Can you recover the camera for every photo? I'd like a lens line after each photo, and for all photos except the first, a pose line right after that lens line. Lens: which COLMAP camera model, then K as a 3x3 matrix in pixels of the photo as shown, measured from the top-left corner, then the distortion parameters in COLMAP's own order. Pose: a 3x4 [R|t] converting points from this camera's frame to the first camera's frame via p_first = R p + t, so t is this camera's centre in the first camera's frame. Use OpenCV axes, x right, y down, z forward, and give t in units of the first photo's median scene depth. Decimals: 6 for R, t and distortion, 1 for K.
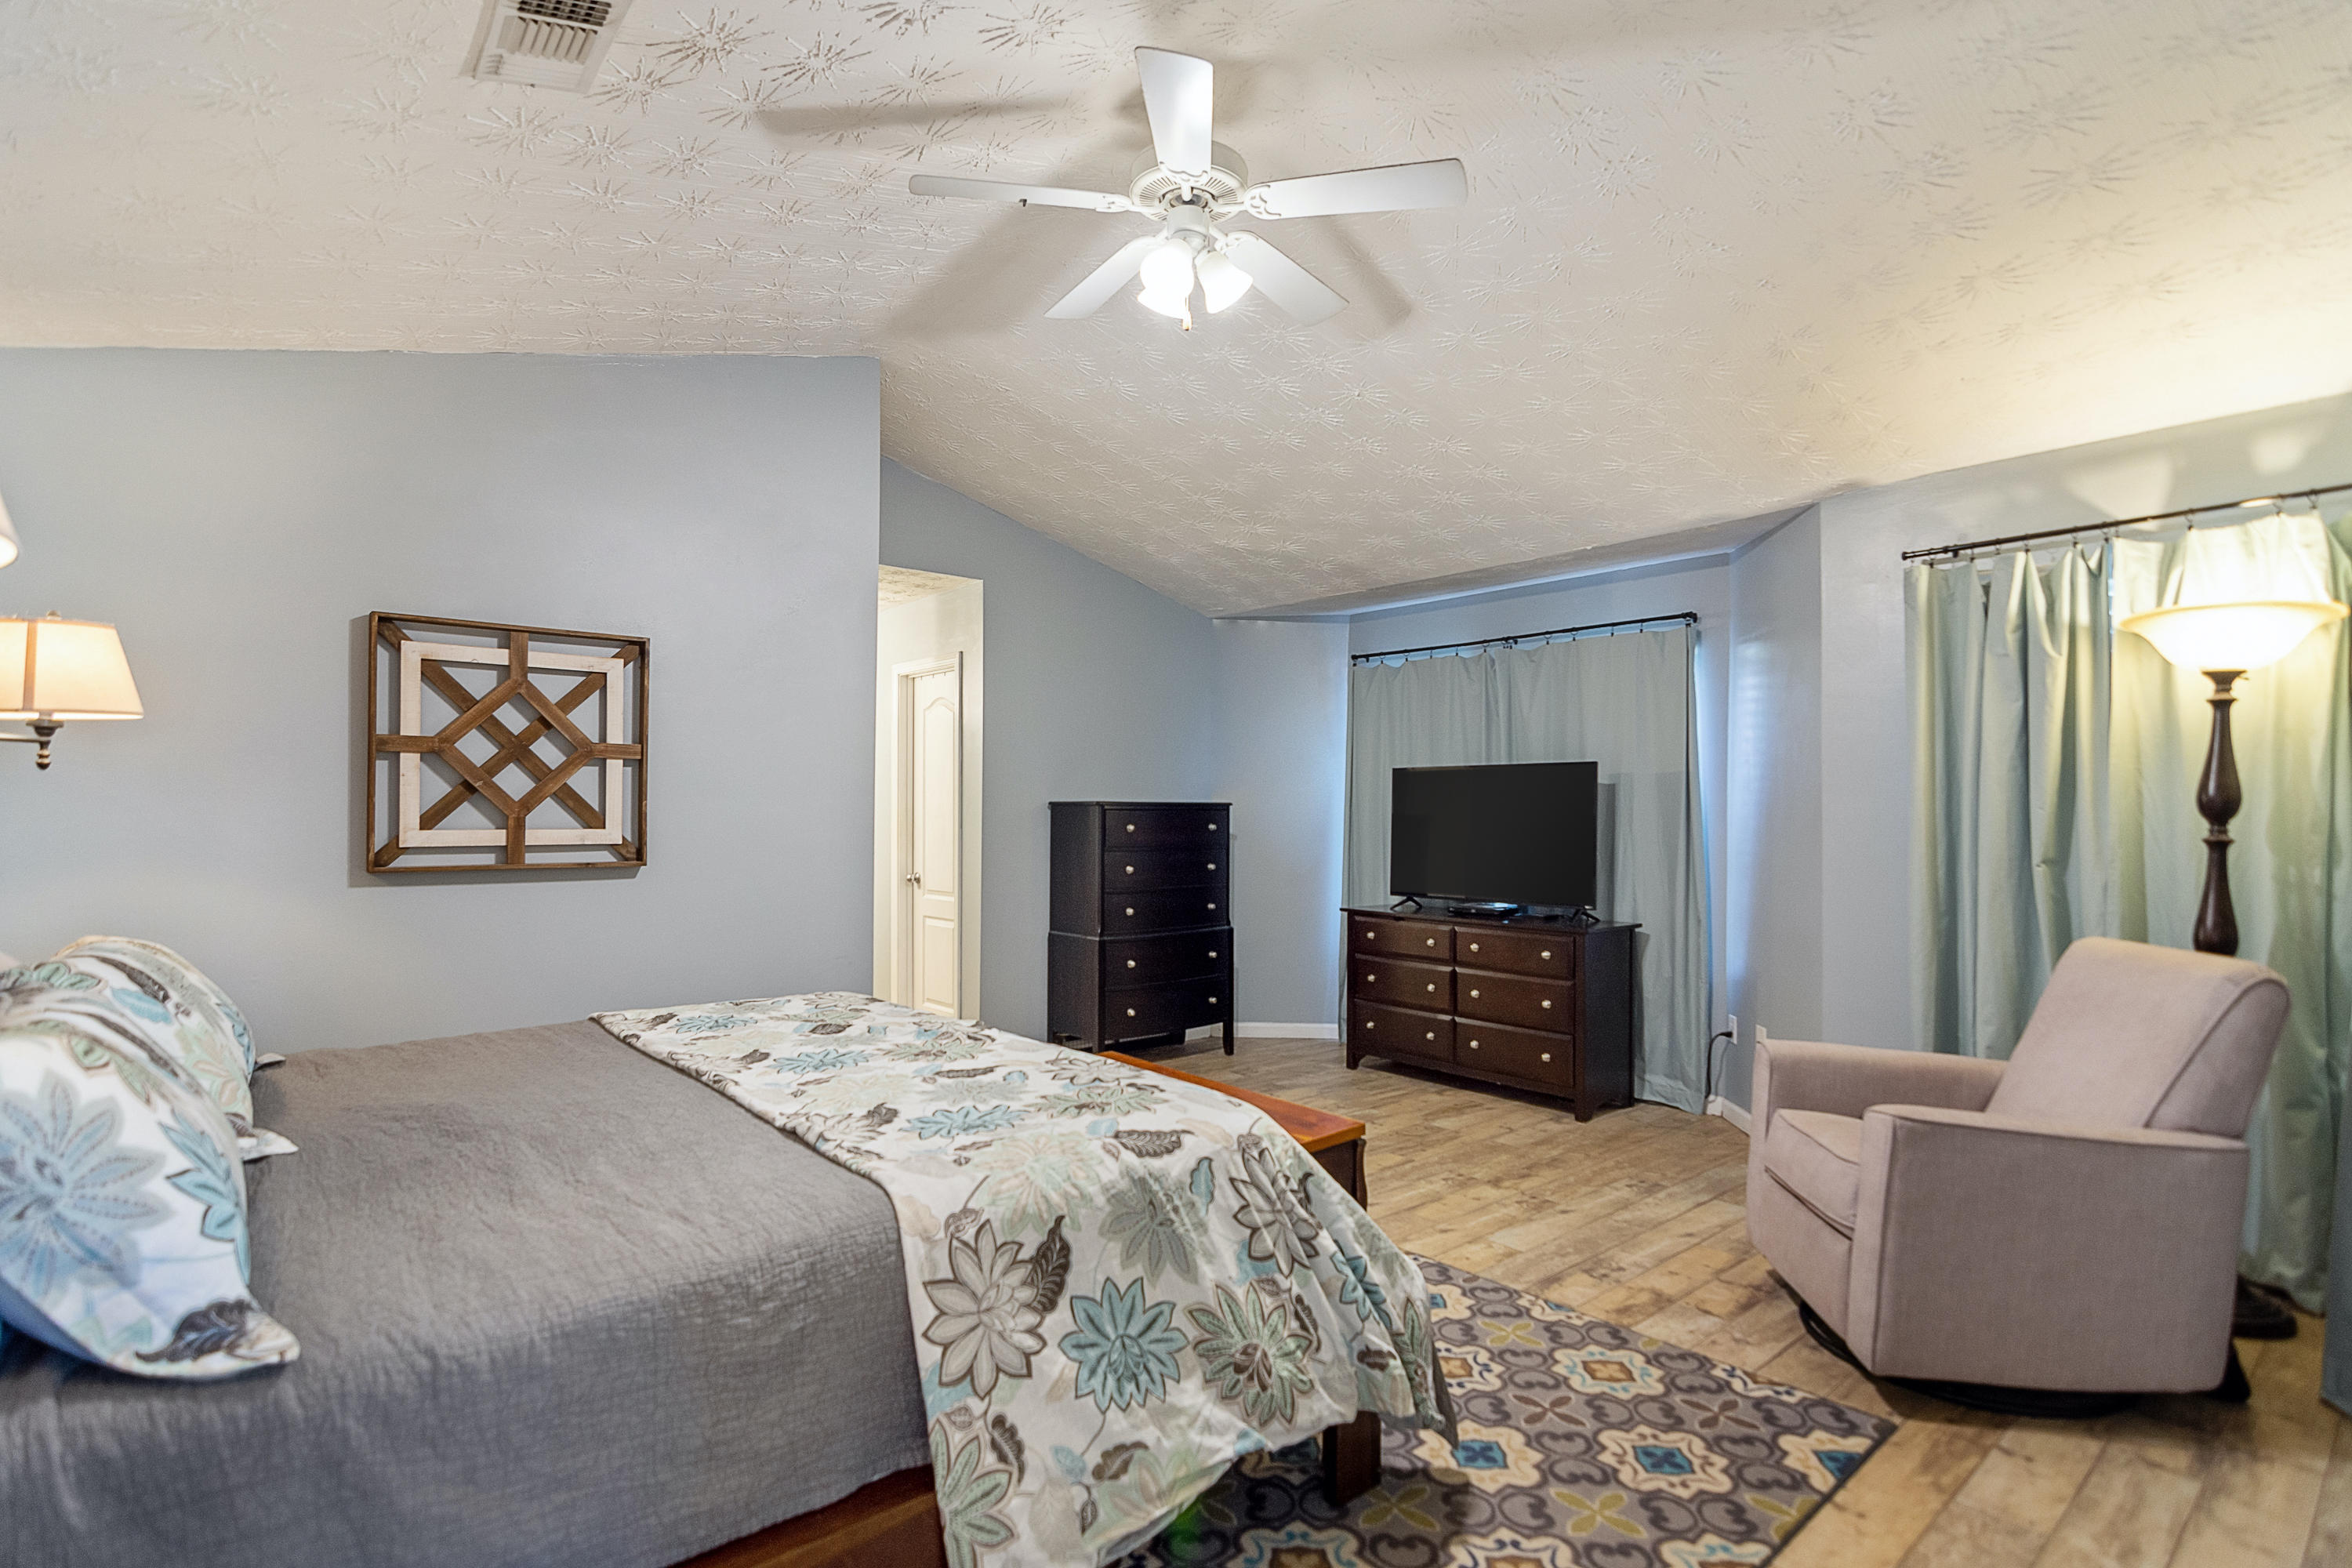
lens RADIAL K [[1134.7, 0, 1177.3], [0, 1134.7, 793.0], [0, 0, 1]] dist [-0.001951, 0.001001]
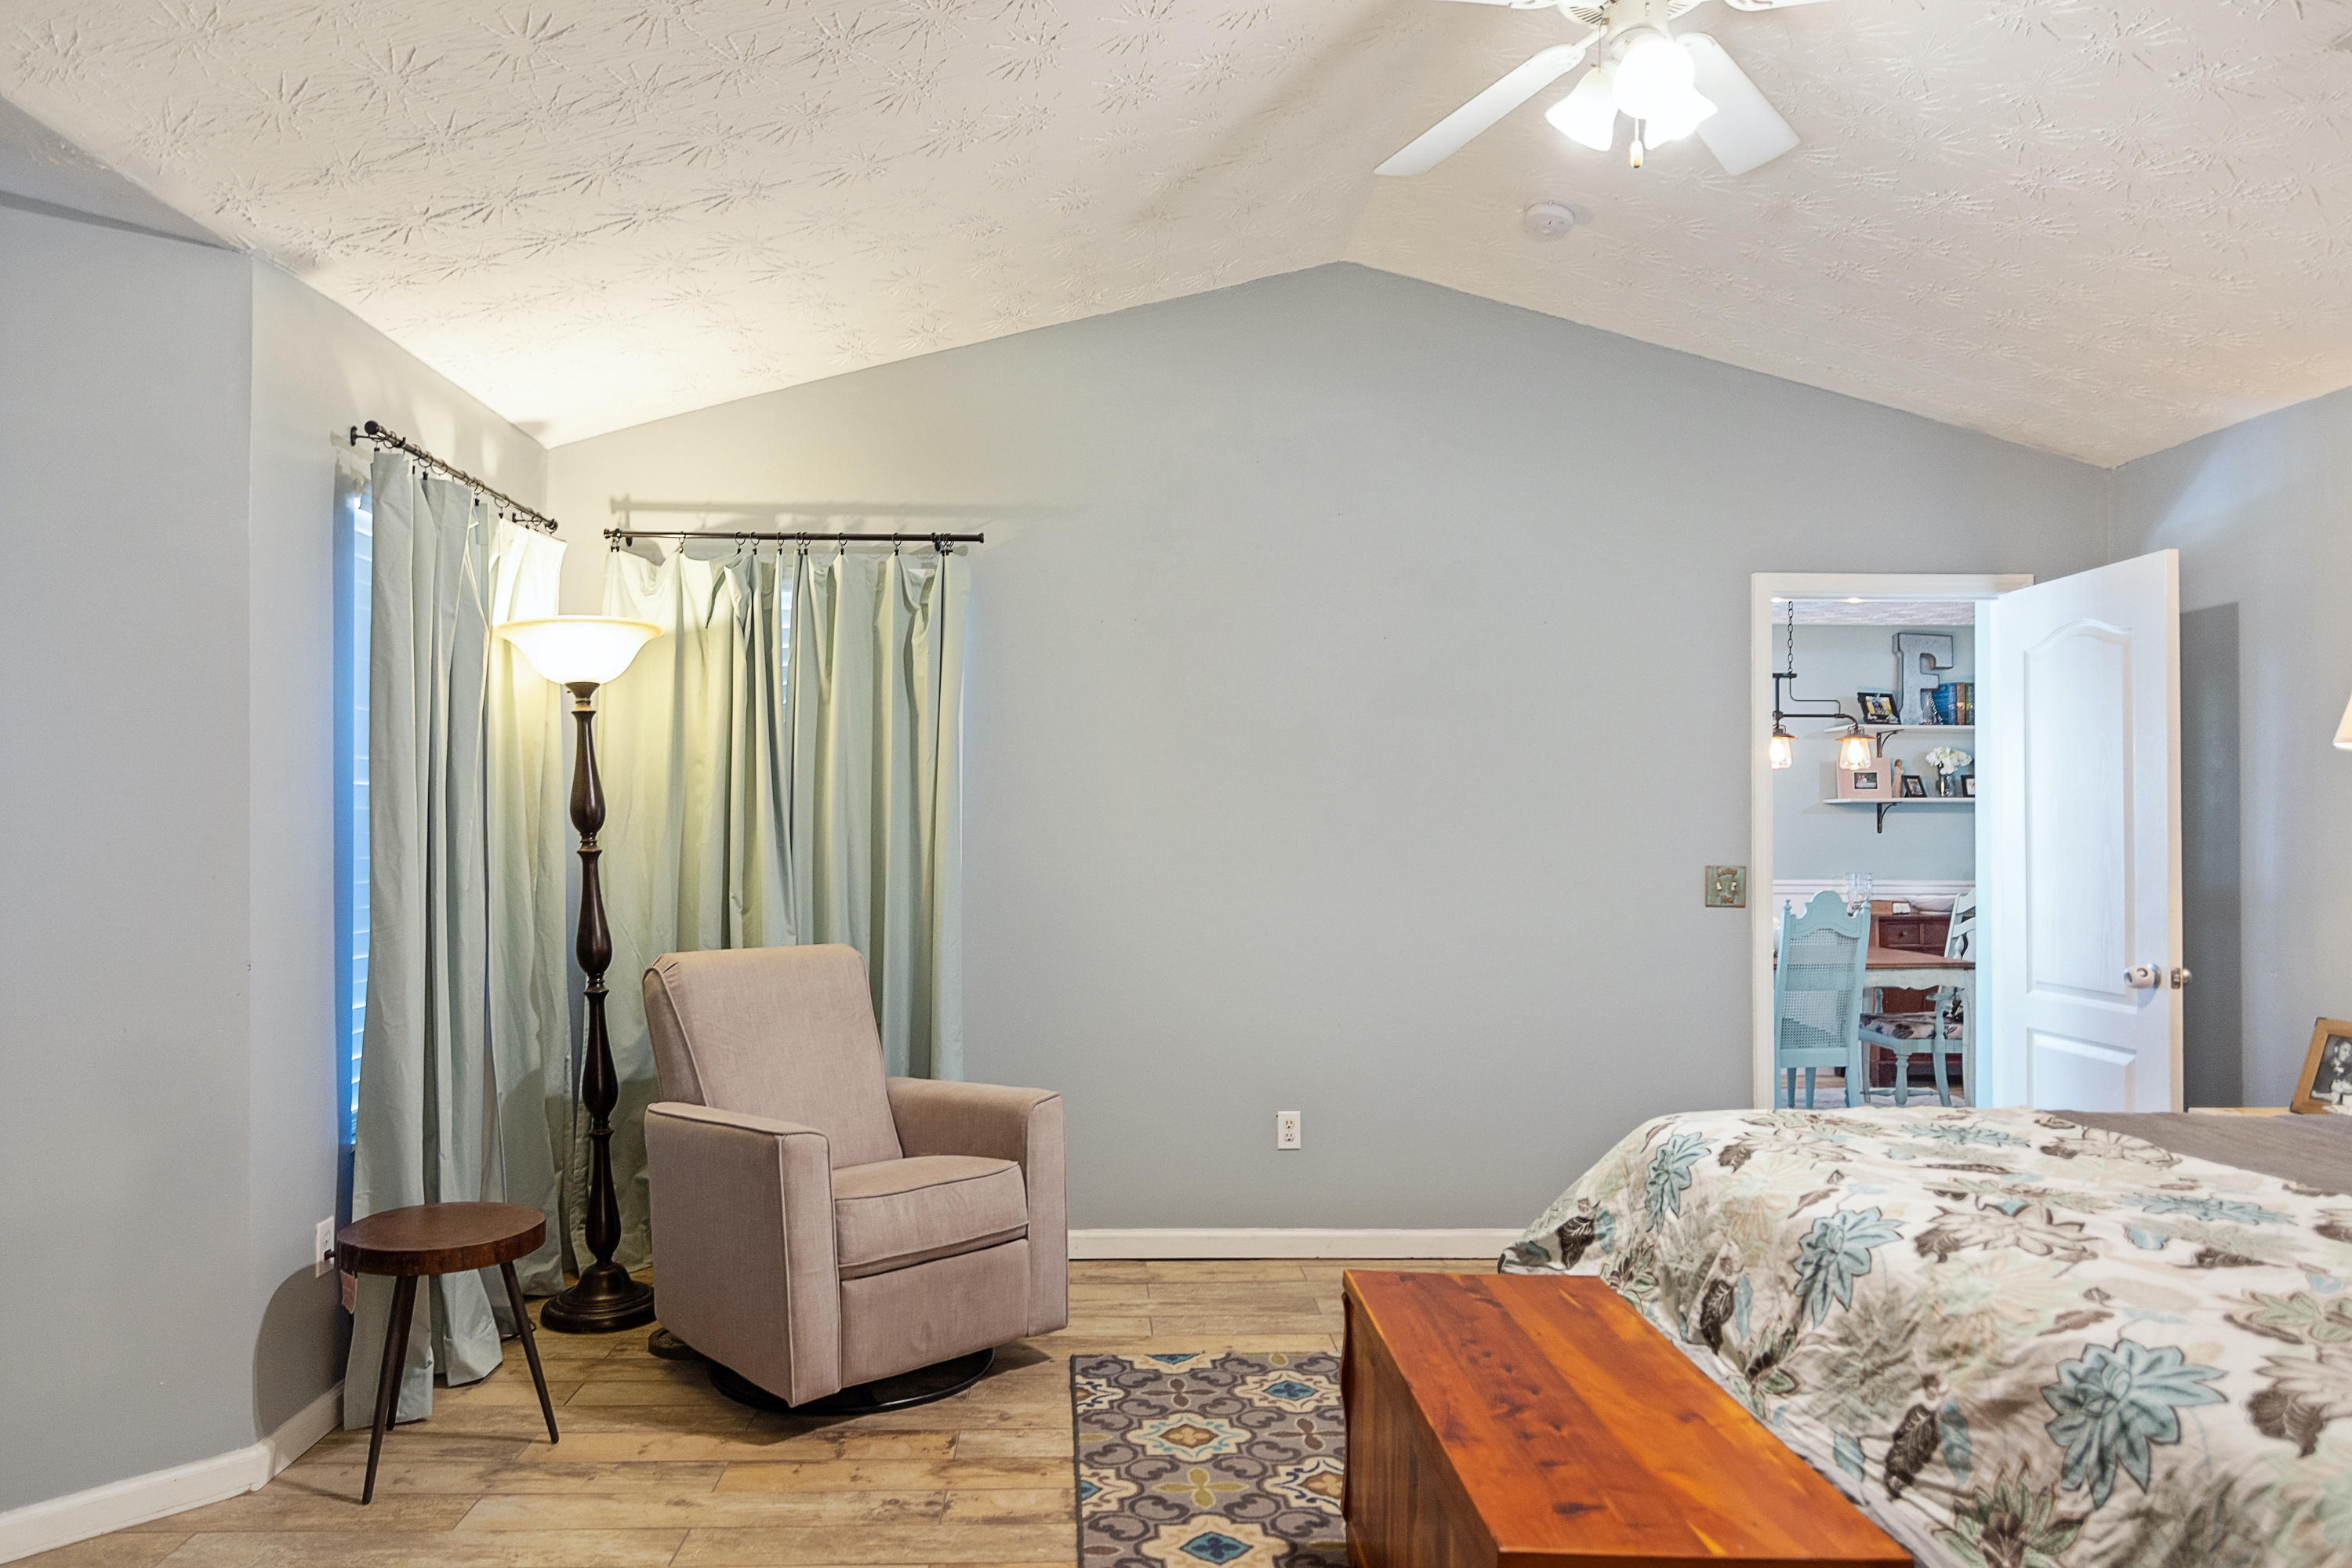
lens RADIAL K [[1503.9, 0, 1184.3], [0, 1503.9, 798.2], [0, 0, 1]] dist [-0.003642, 0.004851]
pose [[-0.792718, 0.003154, 0.609580, -0.354553], [-0.017215, 0.999472, -0.027559, 0.024807], [-0.609345, -0.032340, -0.792245, 1.937074]]
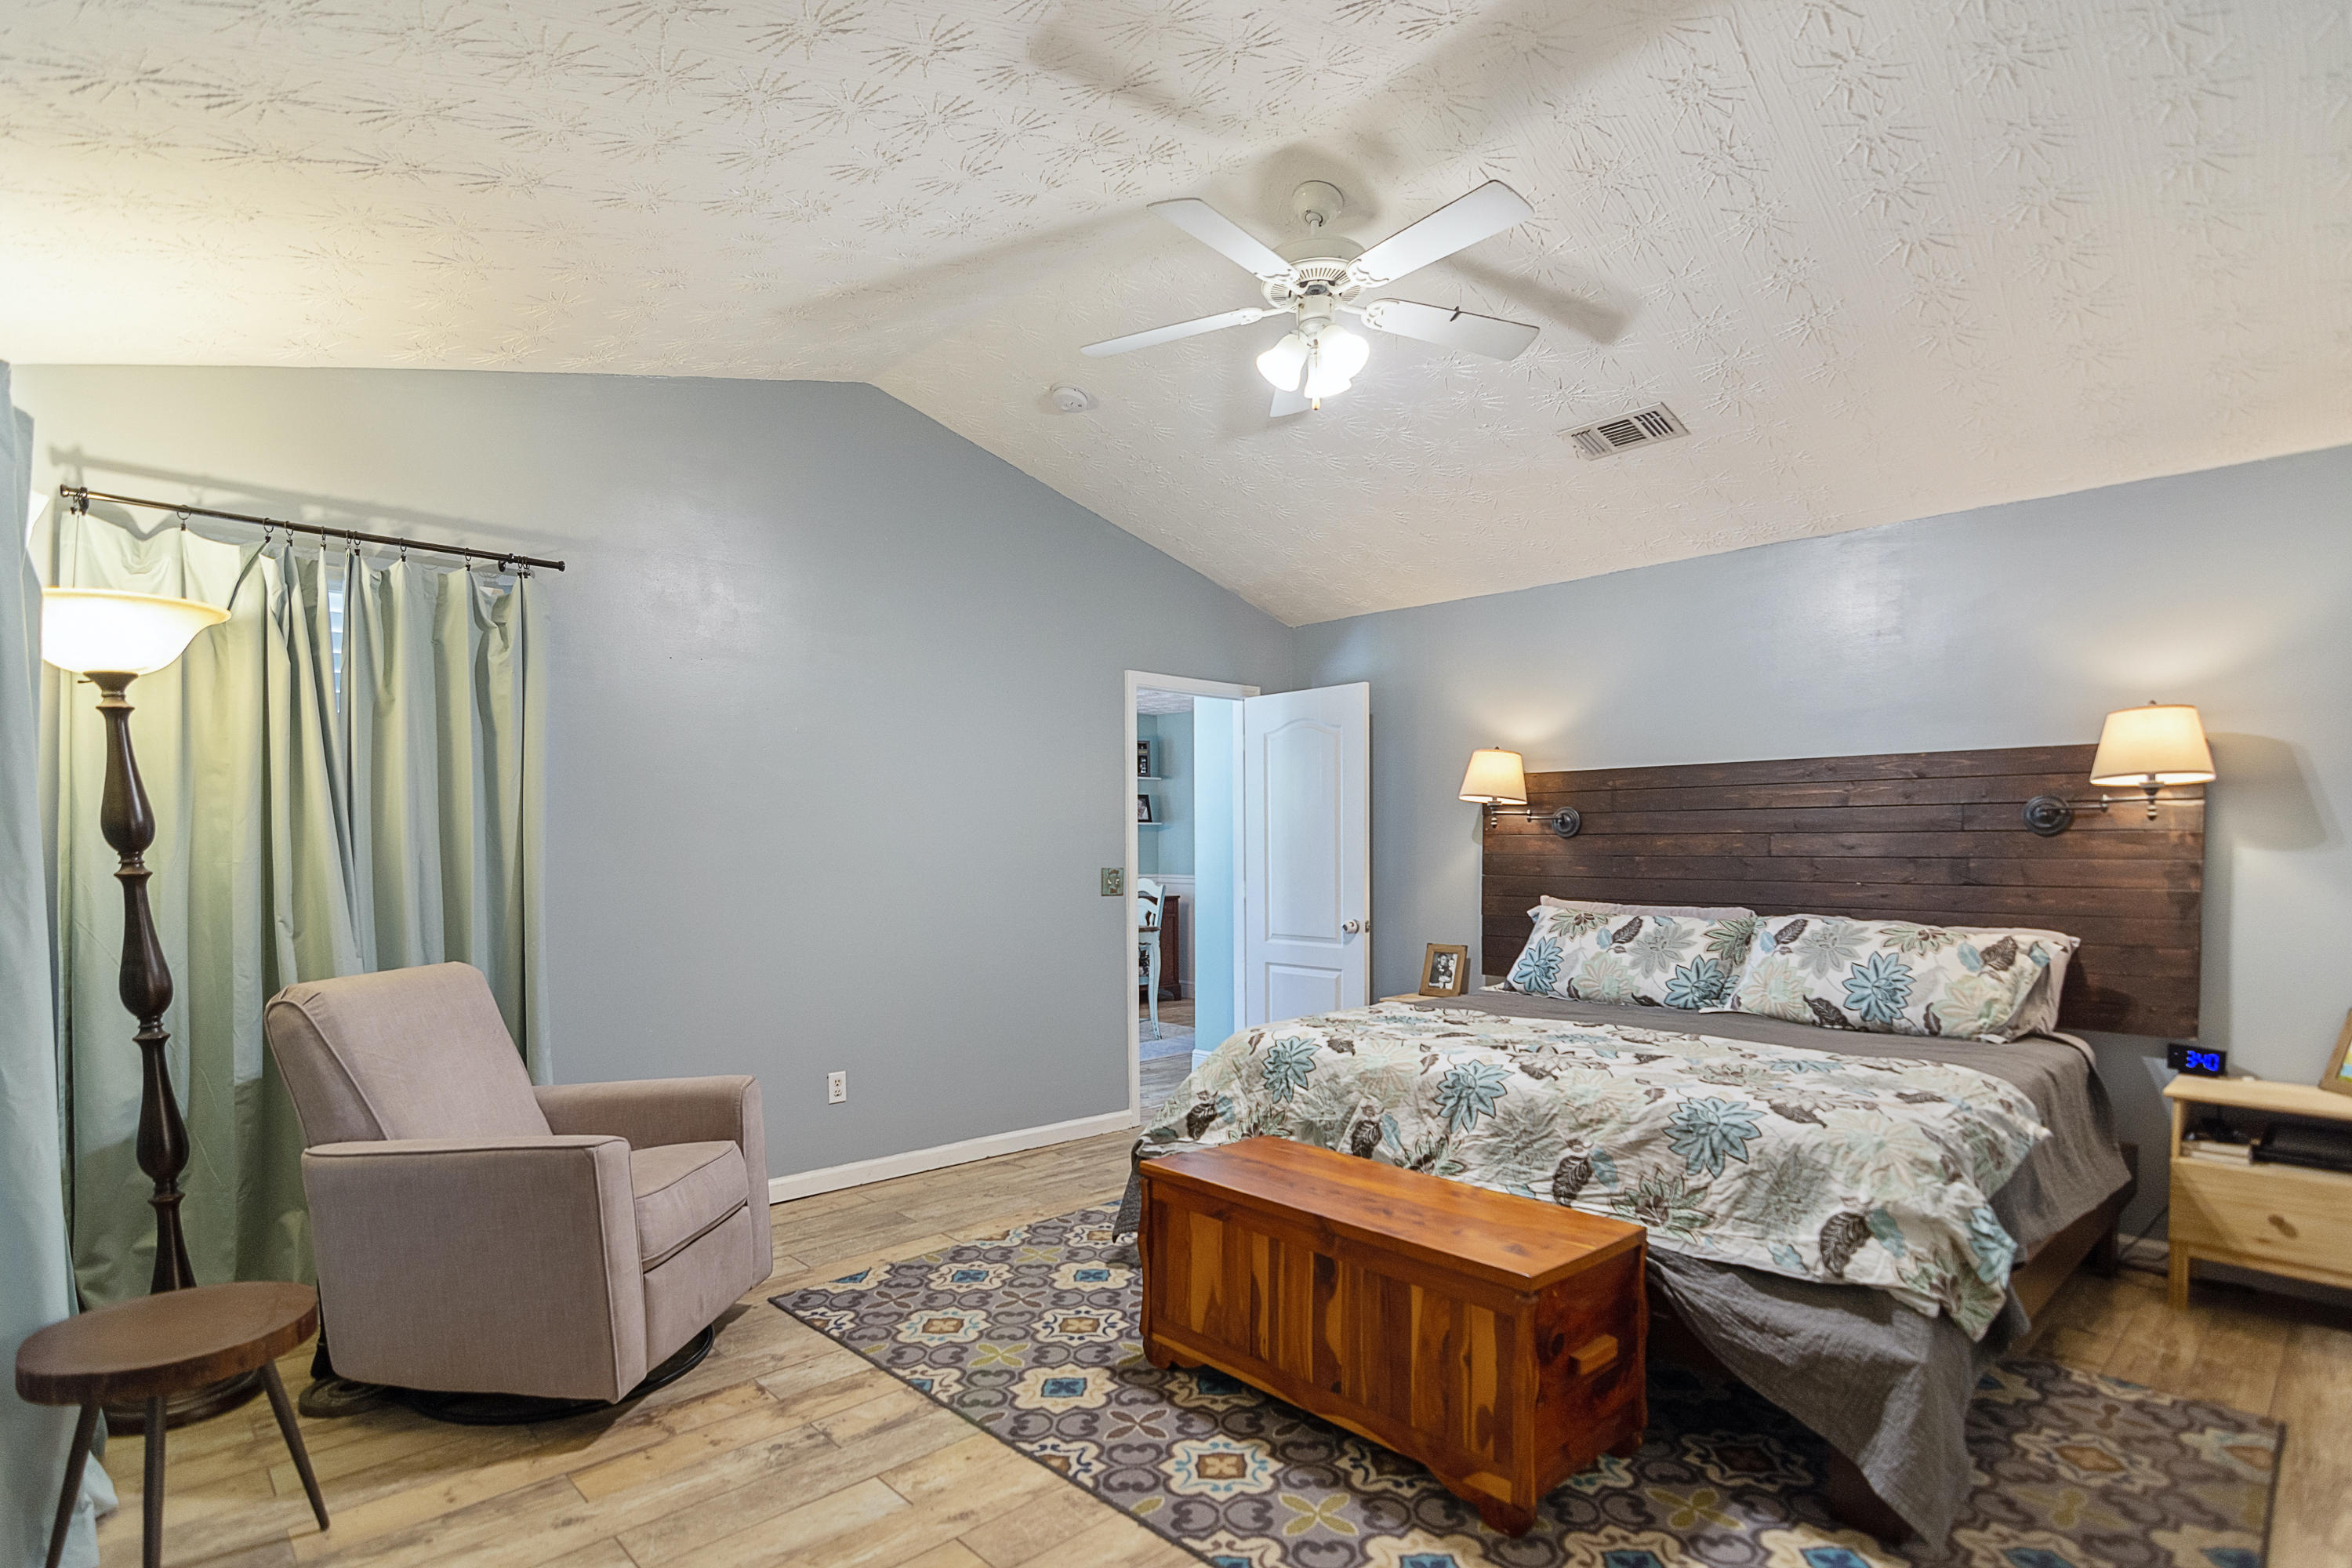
lens RADIAL K [[1134.7, 0, 1187.3], [0, 1134.7, 870.6], [0, 0, 1]] dist [-0.001951, 0.001001]
pose [[-0.998385, -0.005229, -0.056577, 0.193113], [-0.005754, 0.999942, 0.009122, 0.030404], [0.056526, 0.009433, -0.998357, 2.116266]]
